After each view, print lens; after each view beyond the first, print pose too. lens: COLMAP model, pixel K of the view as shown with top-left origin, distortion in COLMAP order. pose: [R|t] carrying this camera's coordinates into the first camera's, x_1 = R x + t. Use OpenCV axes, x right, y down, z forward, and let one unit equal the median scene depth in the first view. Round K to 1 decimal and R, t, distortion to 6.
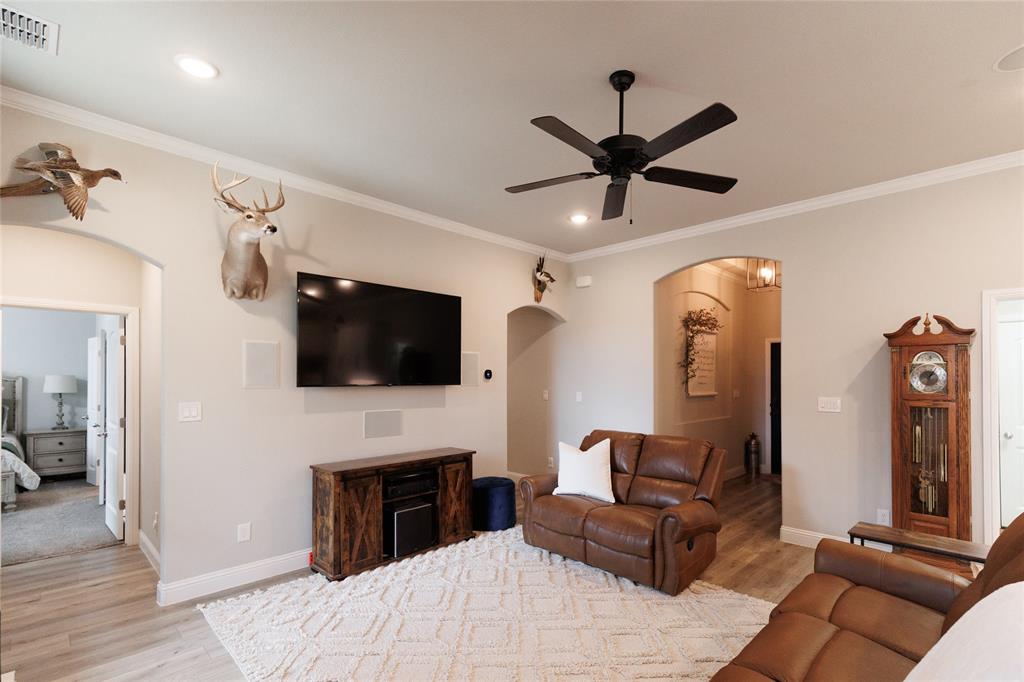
lens RADIAL K [[455.1, 0, 514.4], [0, 455.1, 372.9], [0, 0, 1]] dist [0.002603, 0.000181]
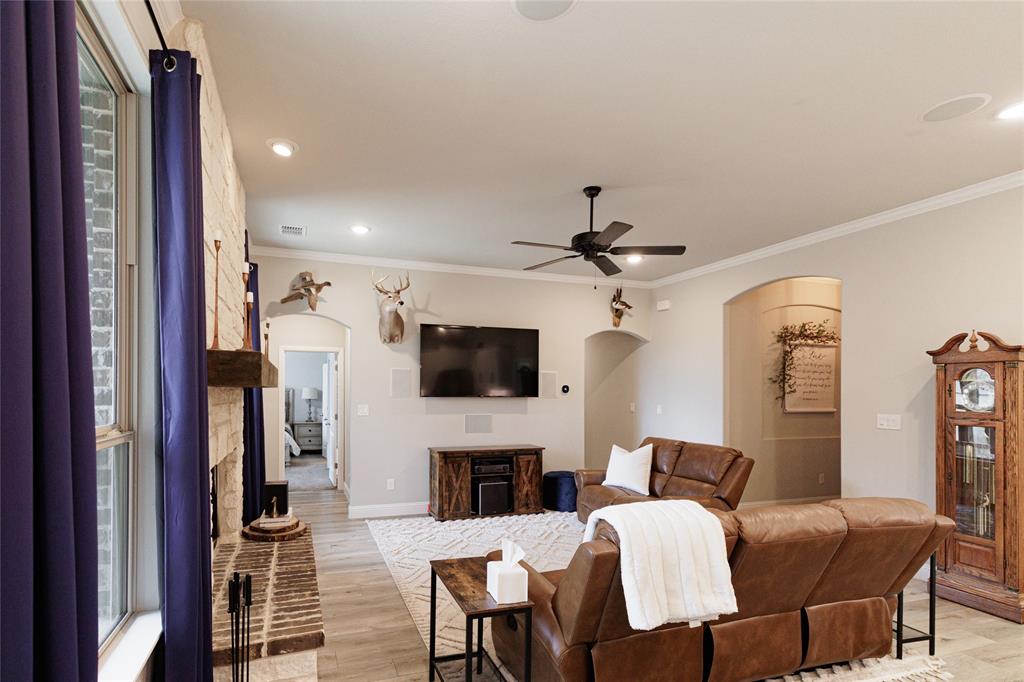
lens RADIAL K [[555.1, 0, 511.0], [0, 555.1, 385.8], [0, 0, 1]] dist [-0.001141, -0.000223]
pose [[0.902788, 0.004134, -0.430066, 0.531414], [-0.002058, 0.999984, 0.005293, -0.015454], [0.430081, -0.003894, 0.902782, -0.503106]]
